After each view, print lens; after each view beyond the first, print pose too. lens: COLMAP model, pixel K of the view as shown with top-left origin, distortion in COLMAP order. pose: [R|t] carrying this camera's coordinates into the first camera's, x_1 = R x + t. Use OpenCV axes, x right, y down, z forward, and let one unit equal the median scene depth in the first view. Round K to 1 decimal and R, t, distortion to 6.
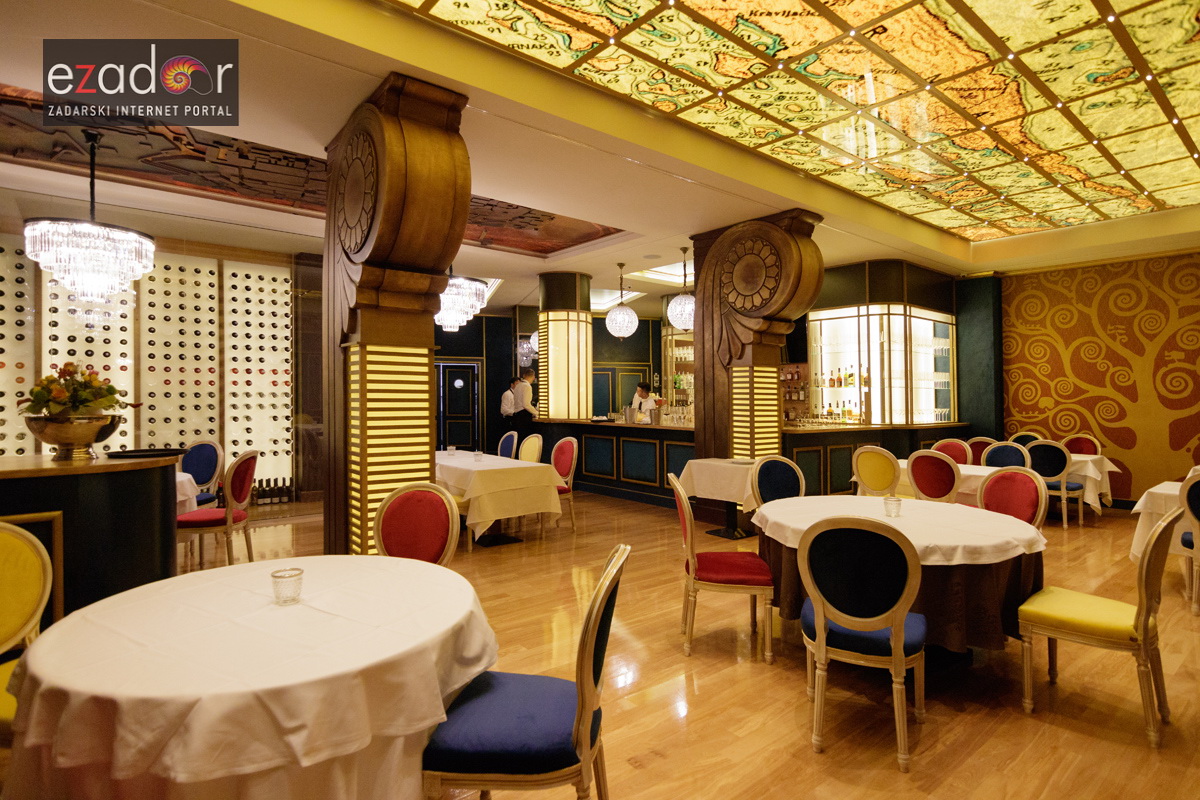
lens RADIAL K [[609.1, 0, 599.1], [0, 609.1, 383.5], [0, 0, 1]] dist [0.001880, 0.000652]
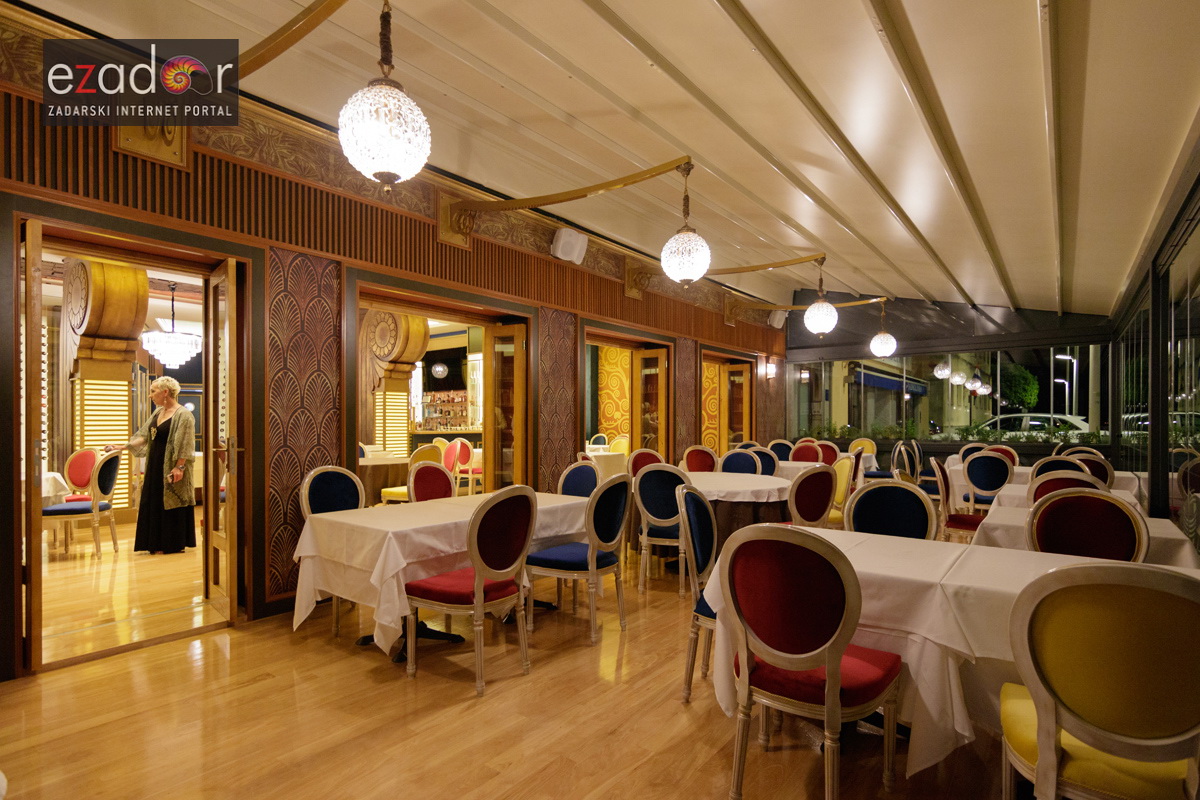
lens RADIAL K [[615.2, 0, 599.2], [0, 615.2, 407.0], [0, 0, 1]] dist [-0.001715, -0.000237]
pose [[0.967912, -0.005873, 0.251222, 0.415591], [0.007095, 0.999967, -0.003961, 0.023372], [-0.251191, 0.005616, 0.967921, -0.746185]]
